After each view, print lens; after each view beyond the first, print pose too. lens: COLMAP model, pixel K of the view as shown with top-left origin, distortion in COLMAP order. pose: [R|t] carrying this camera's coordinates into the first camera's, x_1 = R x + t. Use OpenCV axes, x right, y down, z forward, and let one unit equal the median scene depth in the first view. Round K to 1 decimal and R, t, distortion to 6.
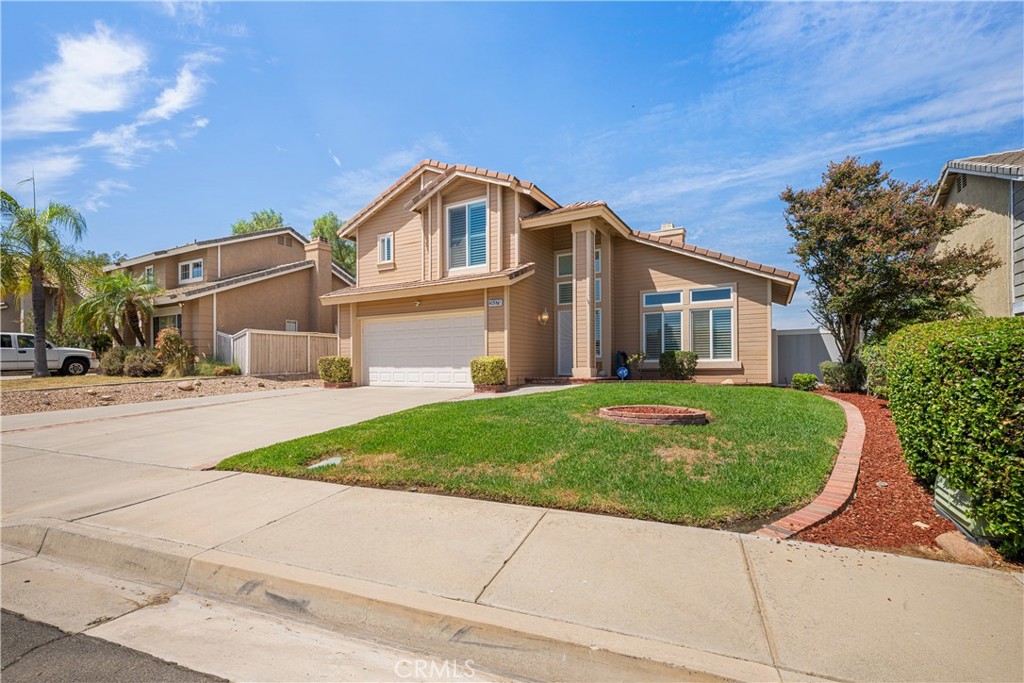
lens RADIAL K [[451.3, 0, 512.1], [0, 451.3, 354.0], [0, 0, 1]] dist [-0.002799, 0.000435]
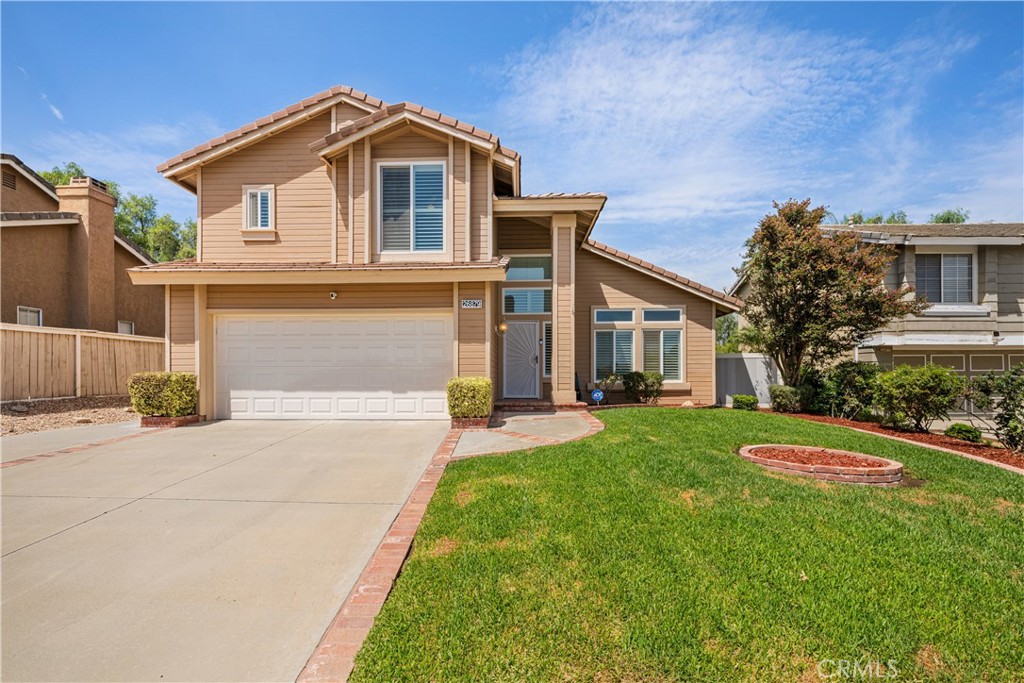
lens RADIAL K [[408.9, 0, 512.6], [0, 408.9, 371.1], [0, 0, 1]] dist [-0.000008, 0.000100]
pose [[0.887953, 0.012875, 0.459753, -0.248747], [-0.017680, 0.999825, 0.006147, -0.008478], [-0.459594, -0.013587, 0.888025, 0.334996]]
